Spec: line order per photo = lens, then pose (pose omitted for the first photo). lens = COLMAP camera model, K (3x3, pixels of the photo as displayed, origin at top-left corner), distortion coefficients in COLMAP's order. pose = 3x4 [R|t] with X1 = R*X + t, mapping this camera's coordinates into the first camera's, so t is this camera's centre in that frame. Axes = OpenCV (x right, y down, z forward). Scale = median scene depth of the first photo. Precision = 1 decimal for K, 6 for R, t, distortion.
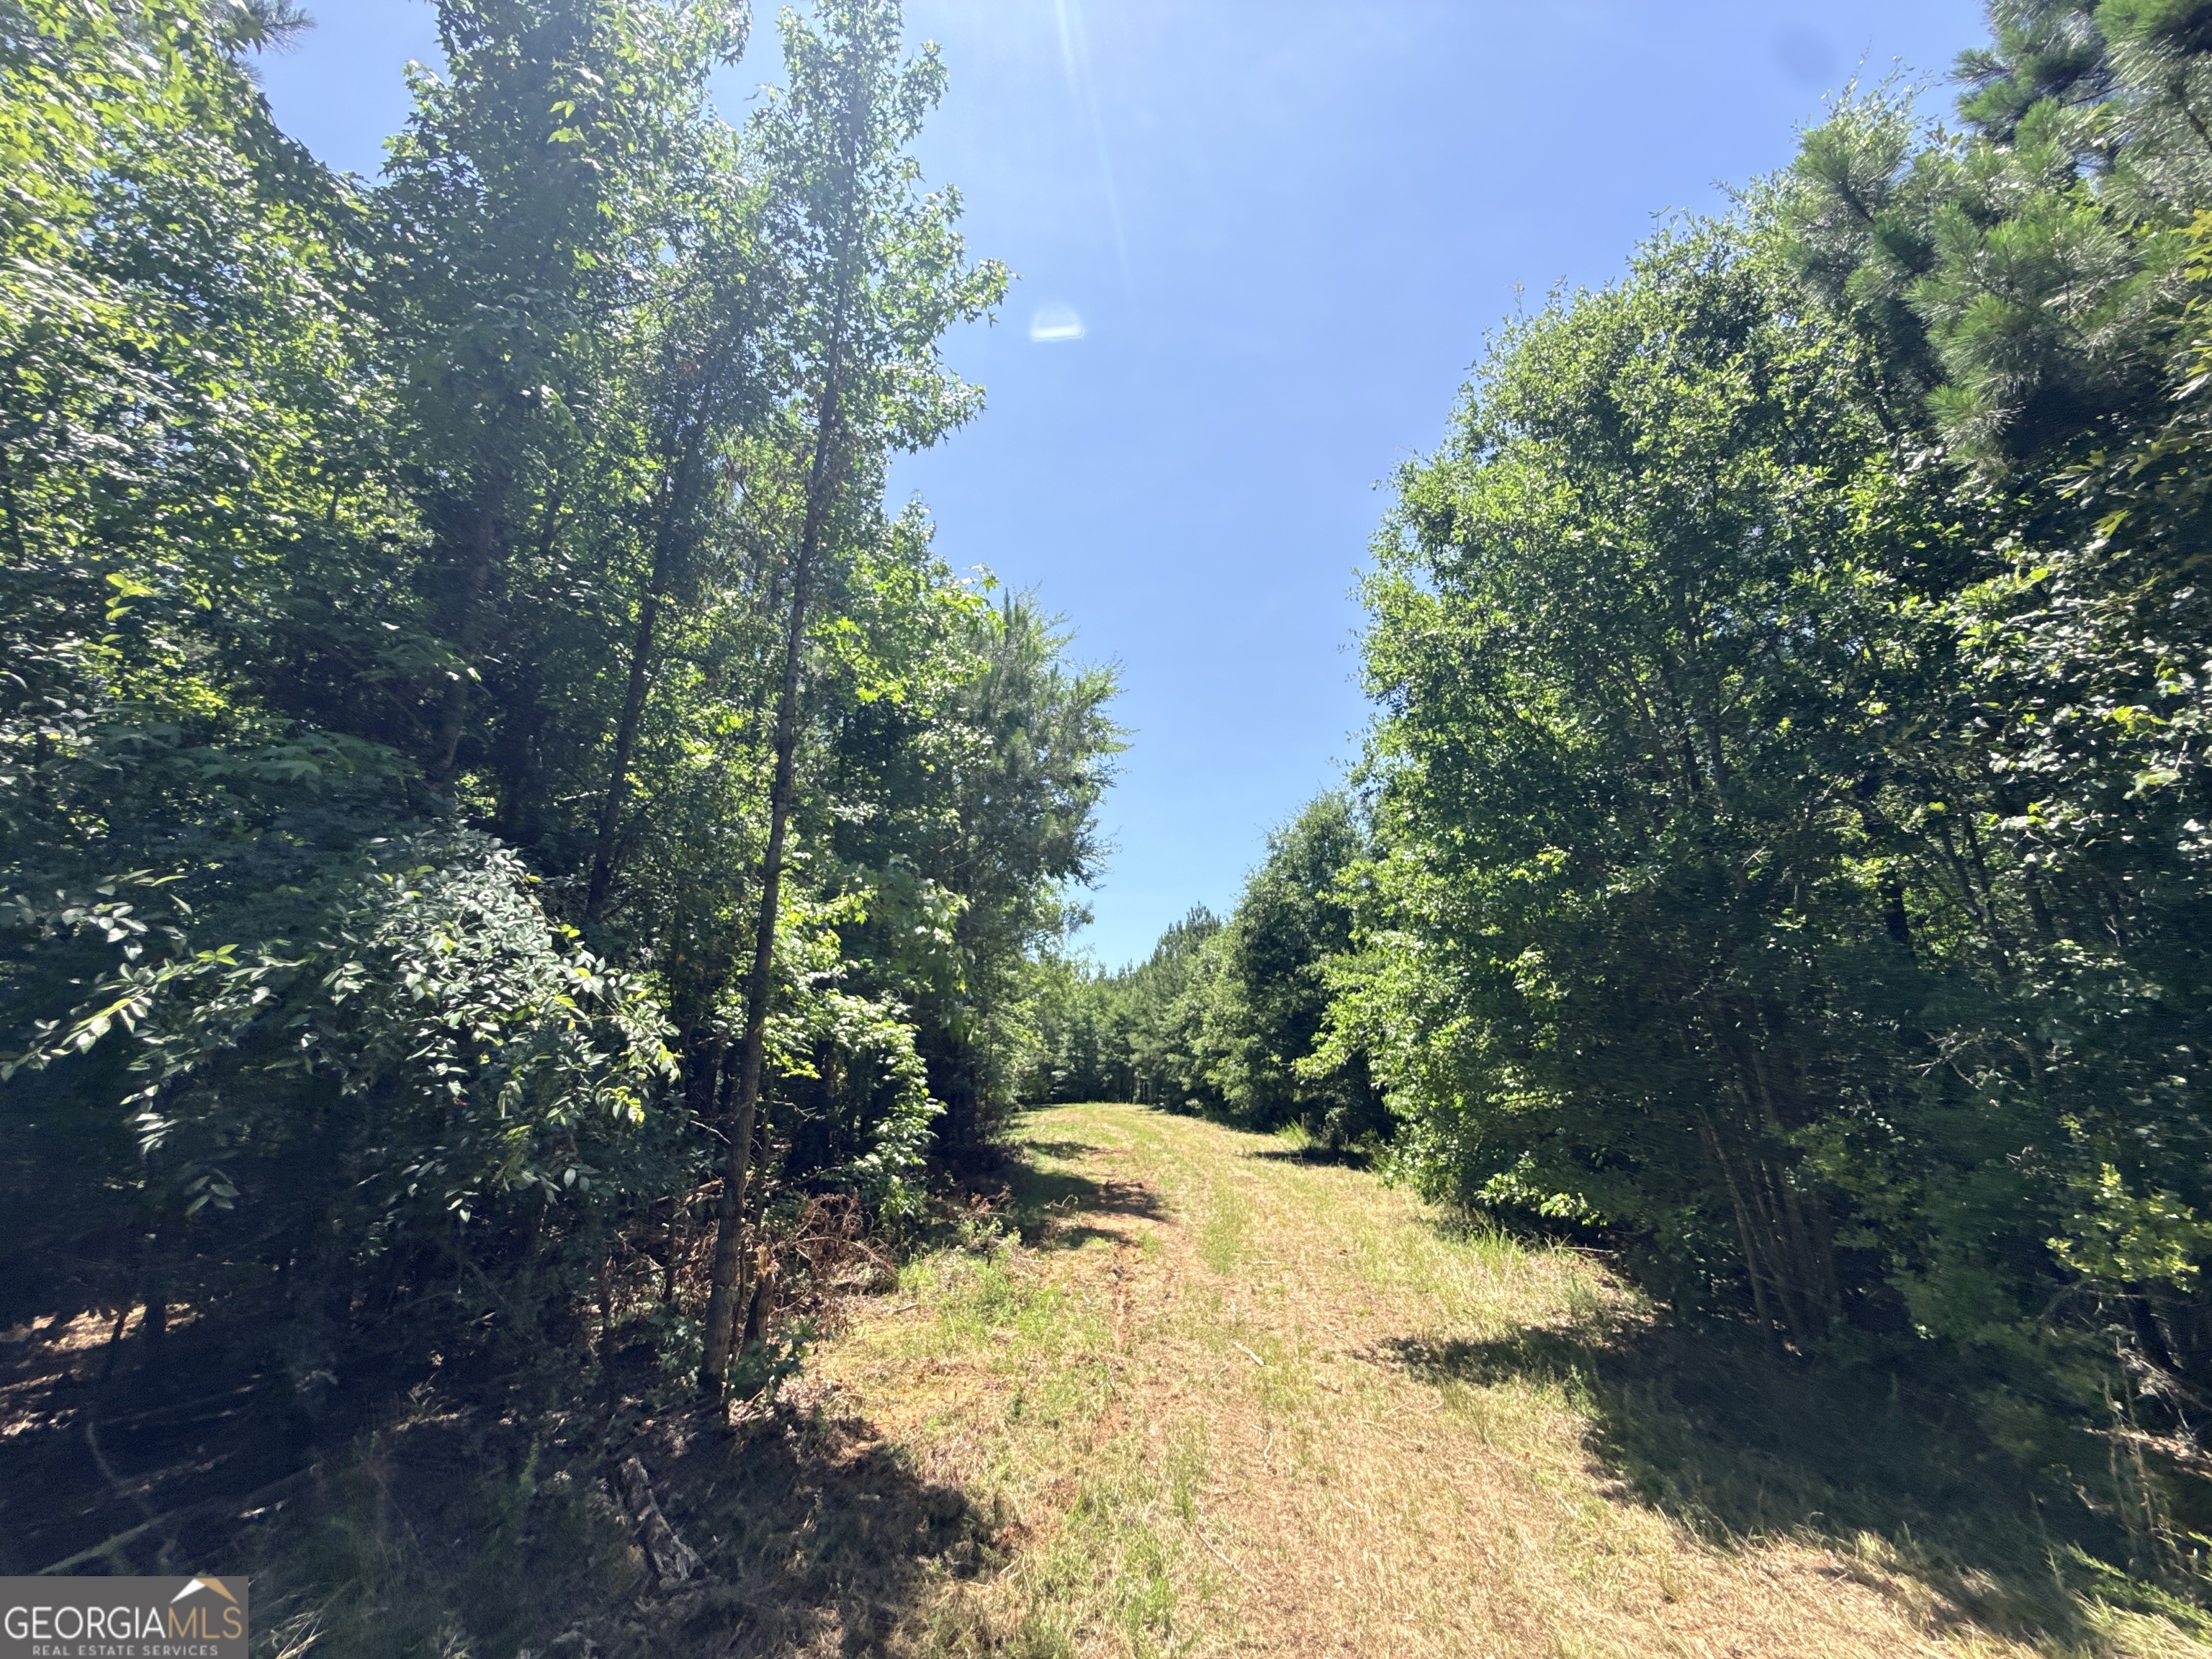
lens RADIAL K [[887.6, 0, 1098.6], [0, 887.6, 829.0], [0, 0, 1]] dist [0.002275, 0.000016]
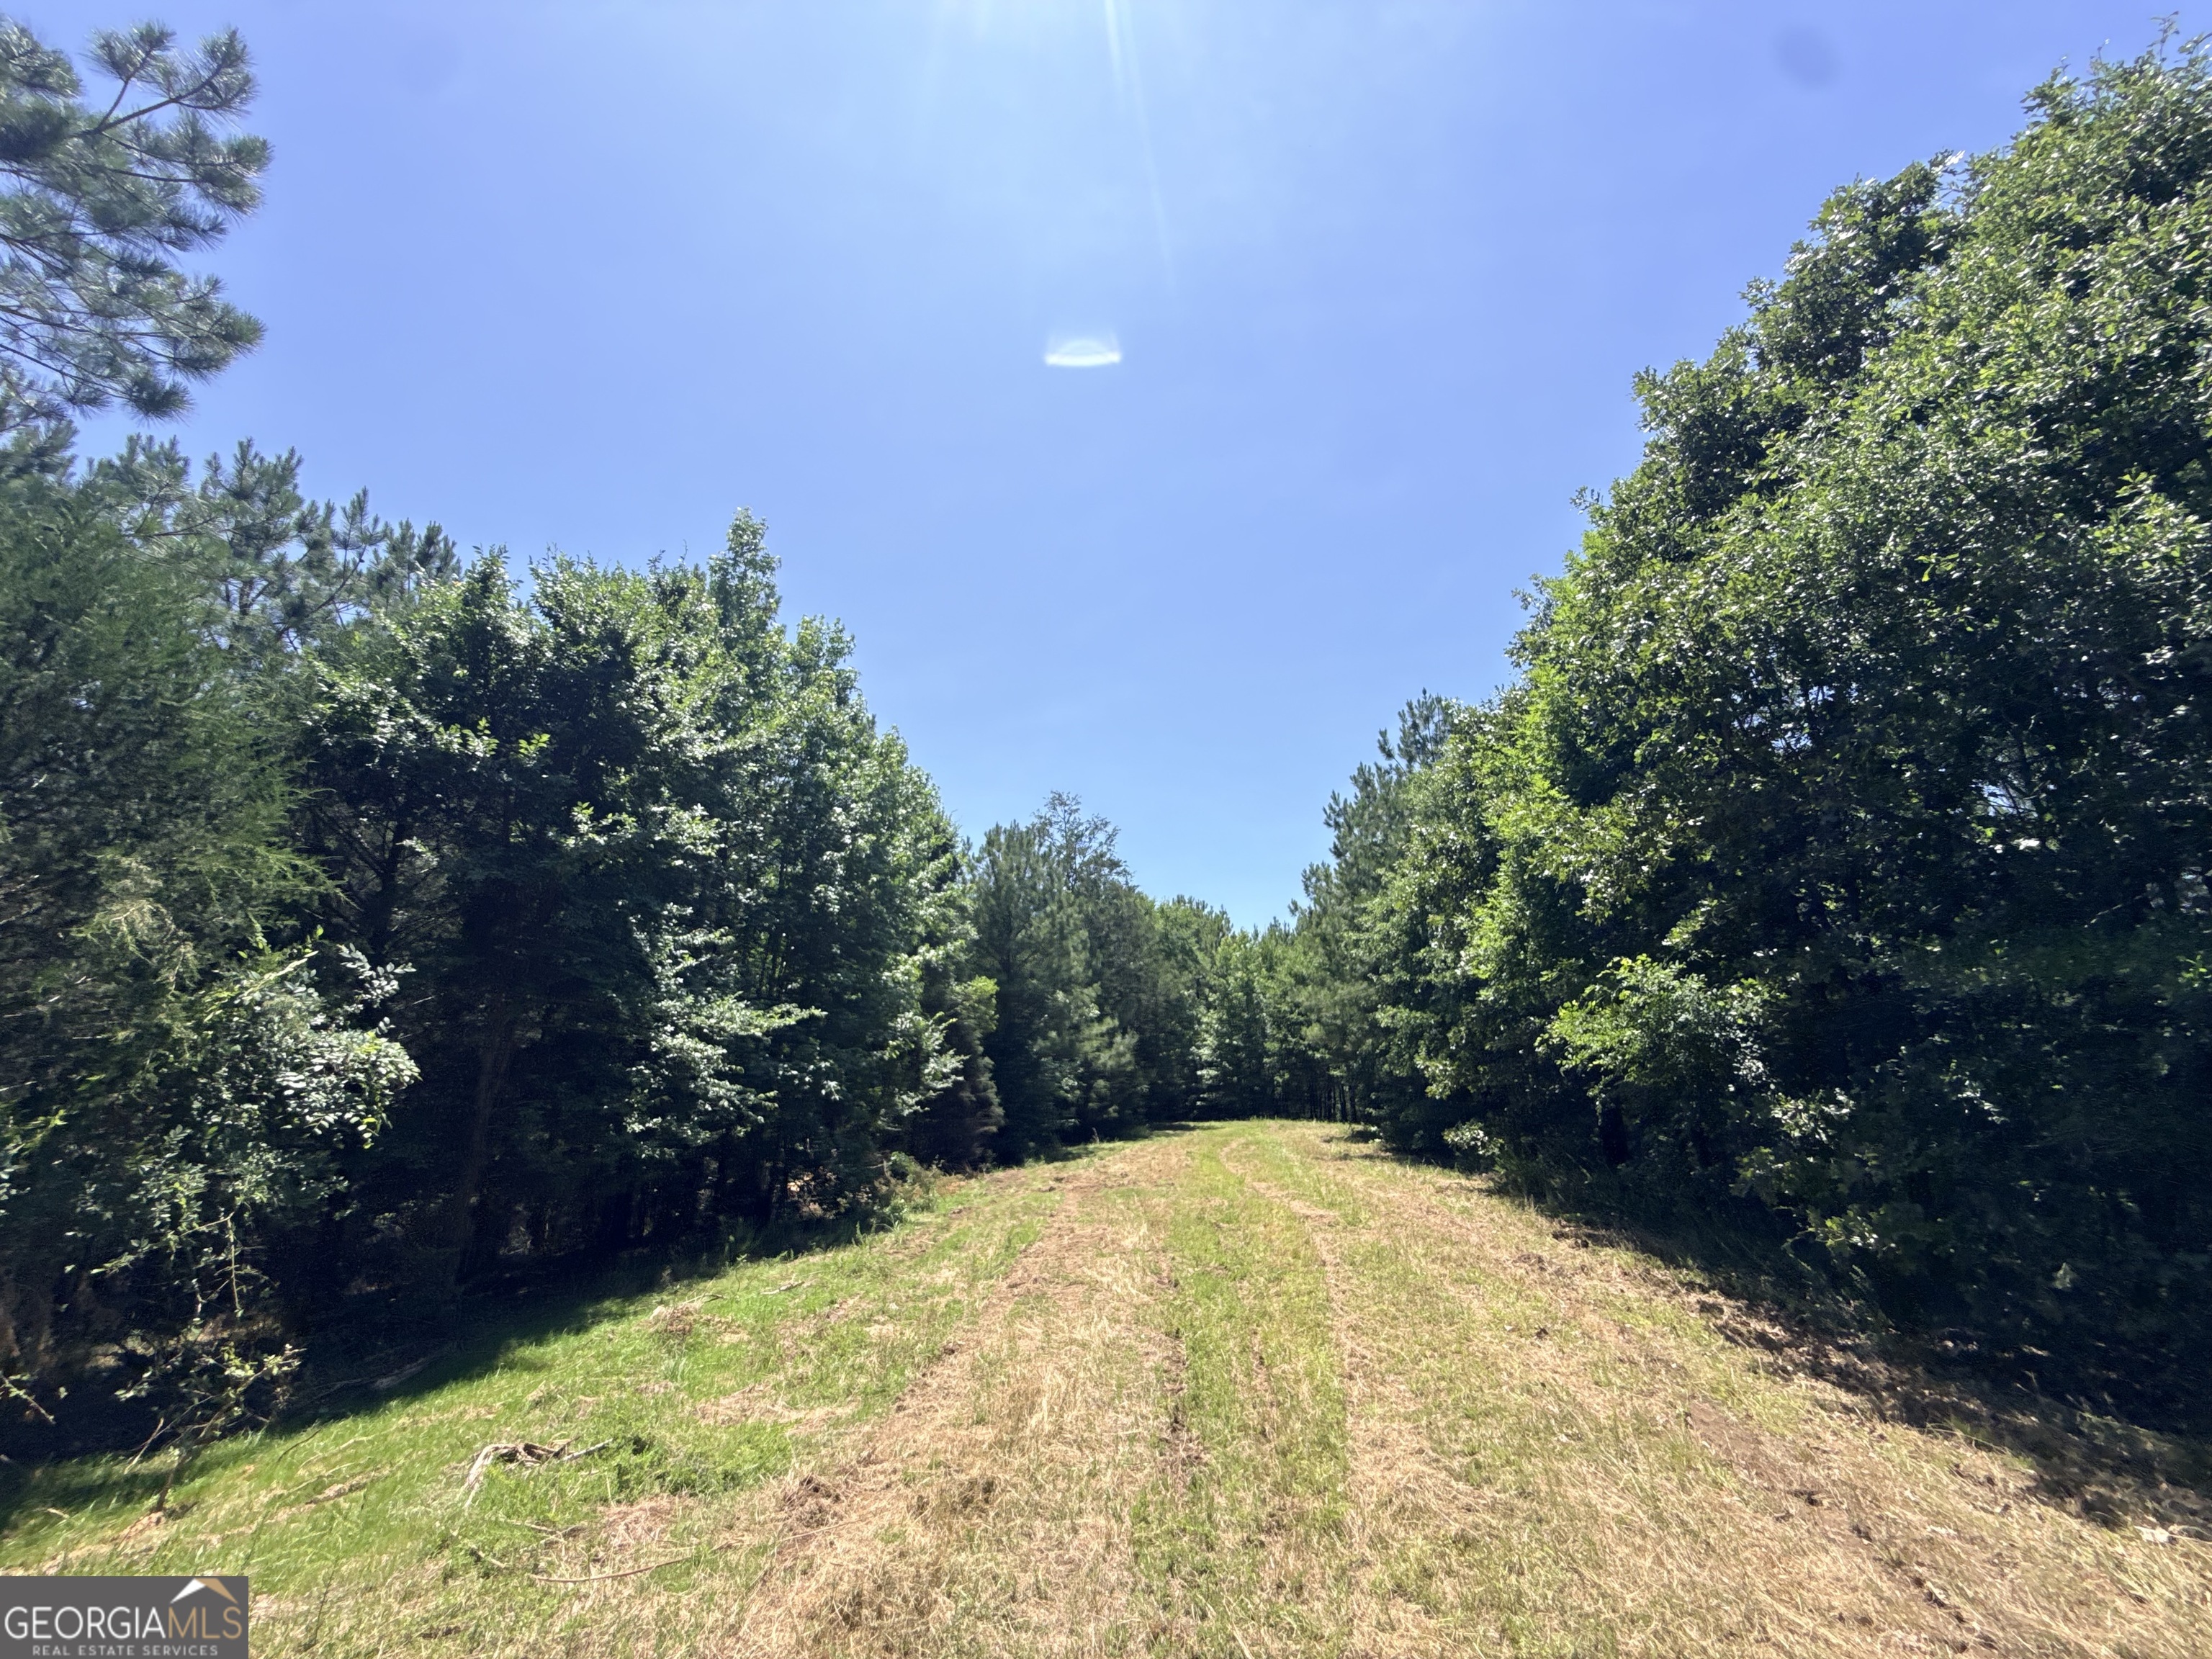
lens RADIAL K [[887.6, 0, 1096.7], [0, 887.6, 832.1], [0, 0, 1]] dist [0.002275, 0.000016]
pose [[0.973378, -0.077518, -0.215697, 0.047278], [0.076237, 0.996988, -0.014268, 0.171536], [0.216153, -0.002556, 0.976356, 0.584595]]
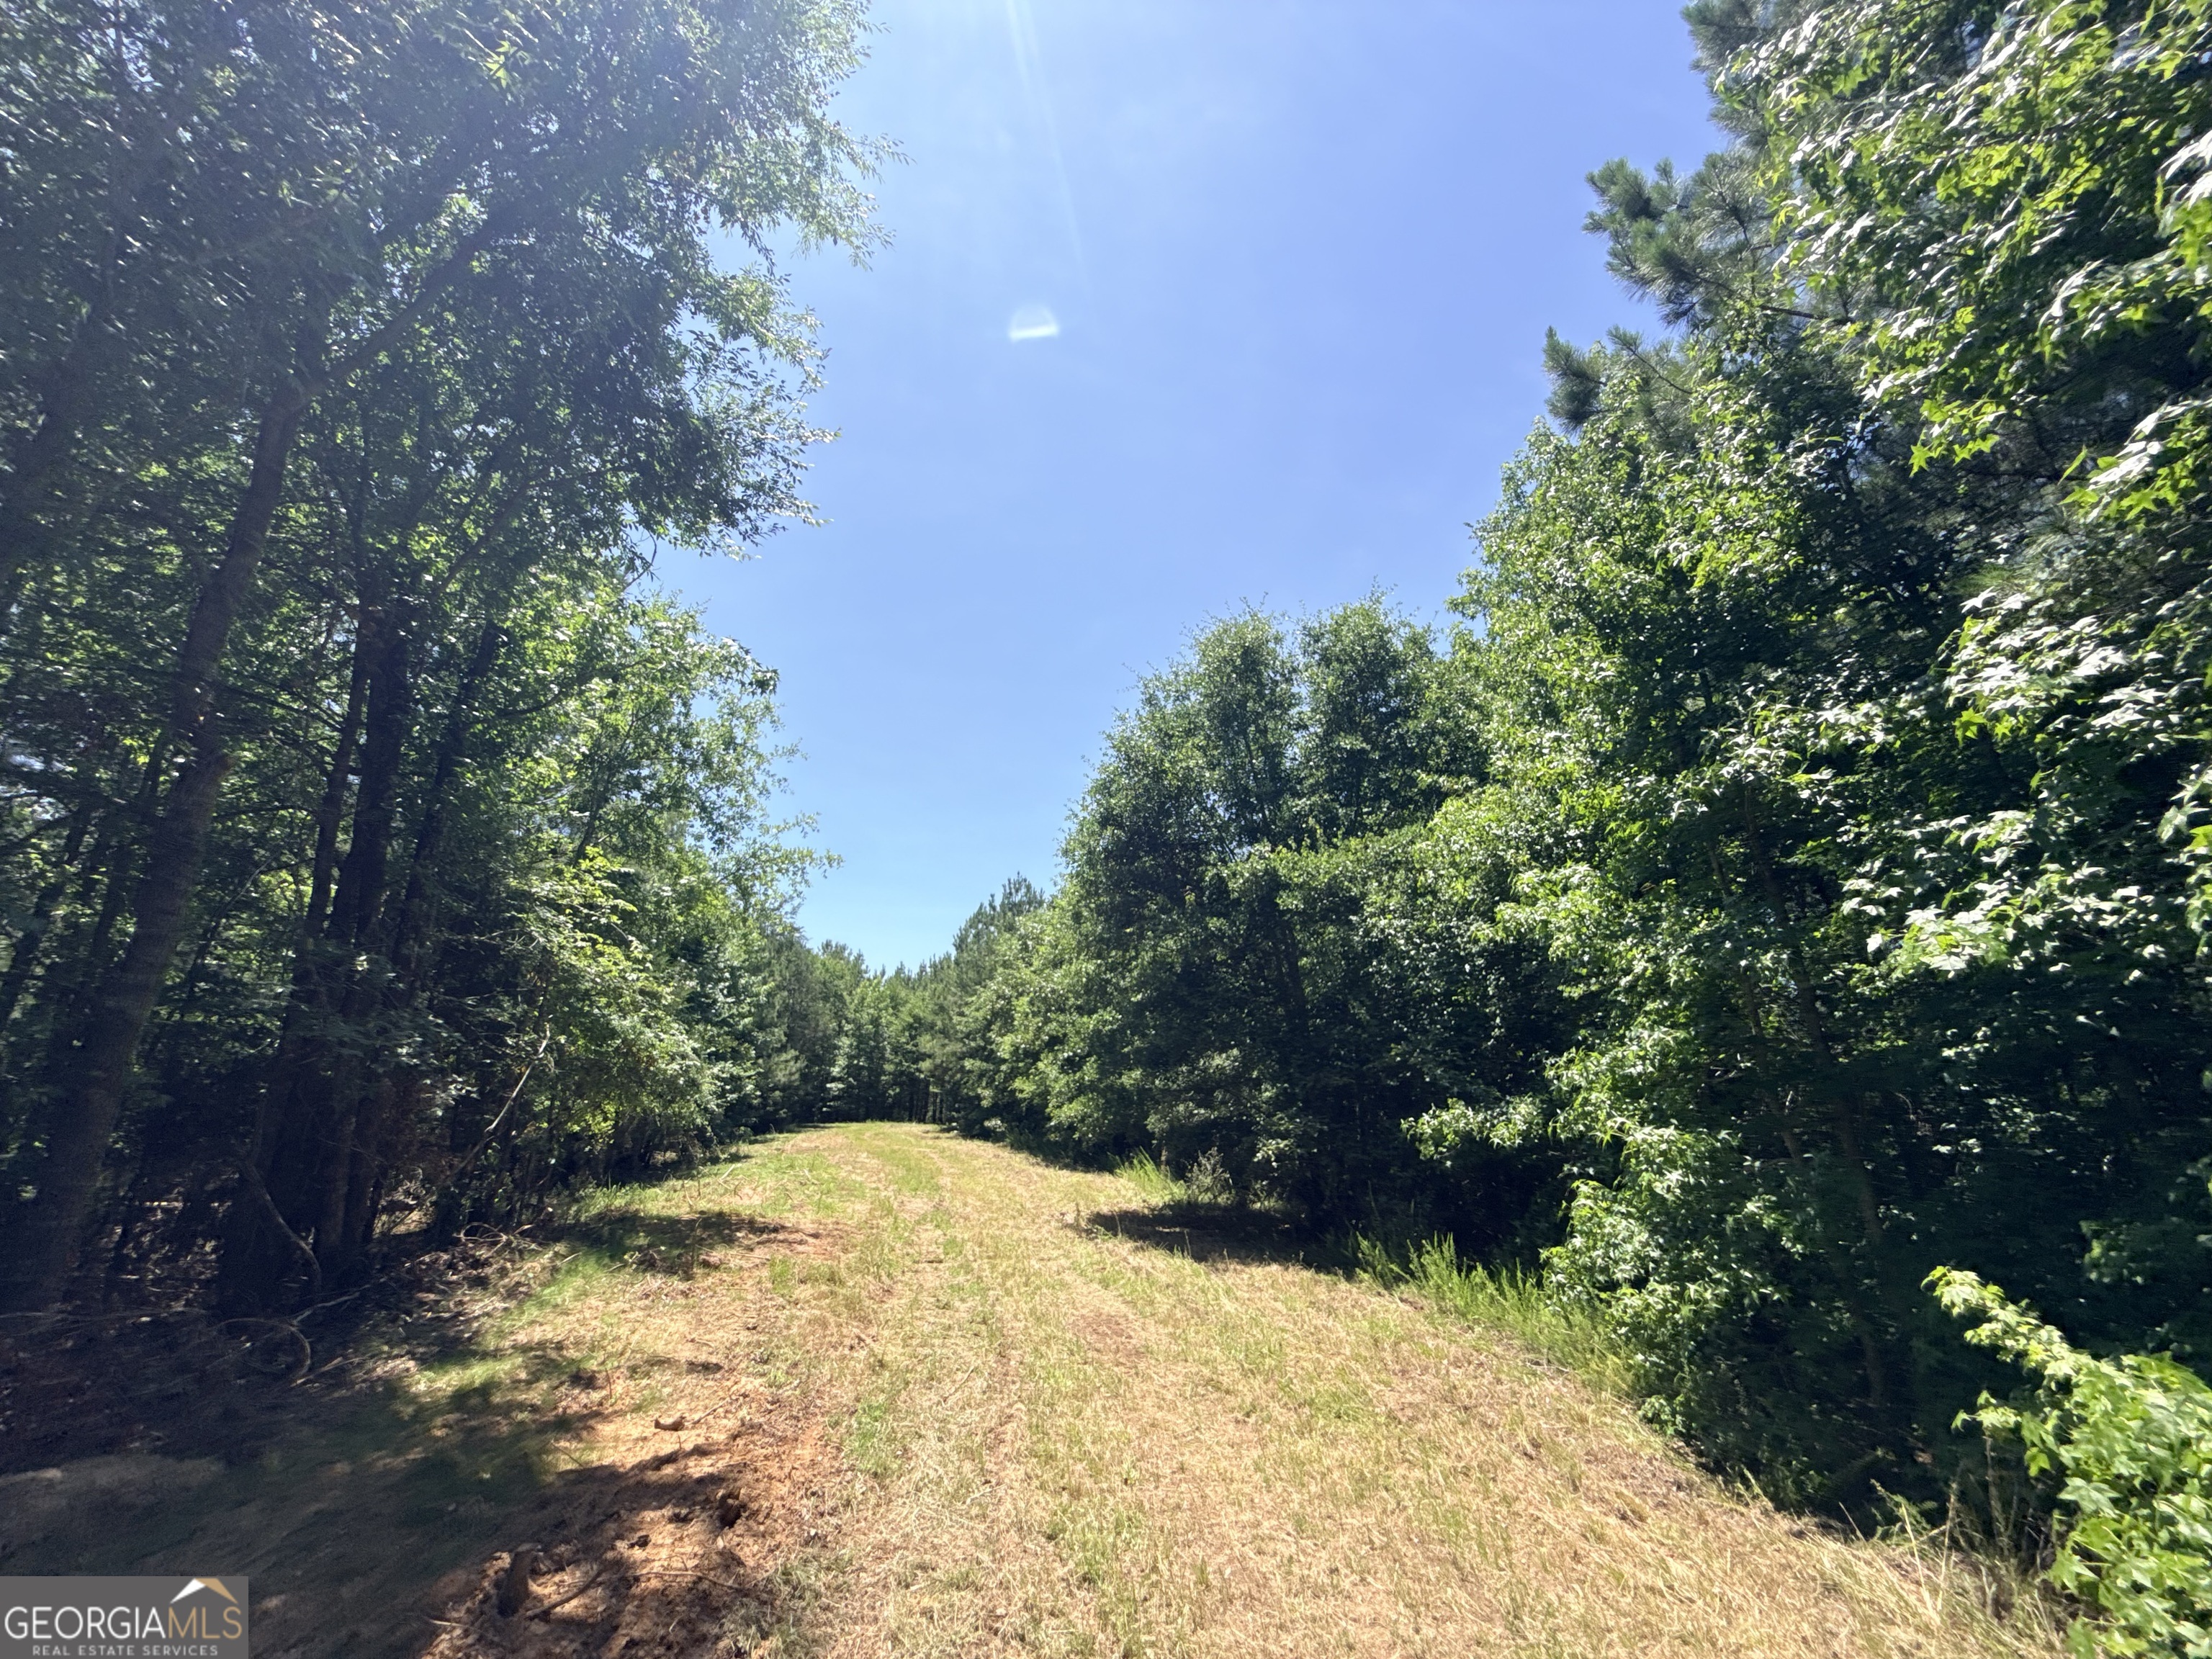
lens RADIAL K [[887.6, 0, 1099.0], [0, 887.6, 824.2], [0, 0, 1]] dist [0.002275, 0.000016]
pose [[0.977667, 0.067595, 0.198995, 0.023958], [-0.063060, 0.997587, -0.029048, 0.064786], [-0.200479, 0.015851, 0.979570, 0.218096]]
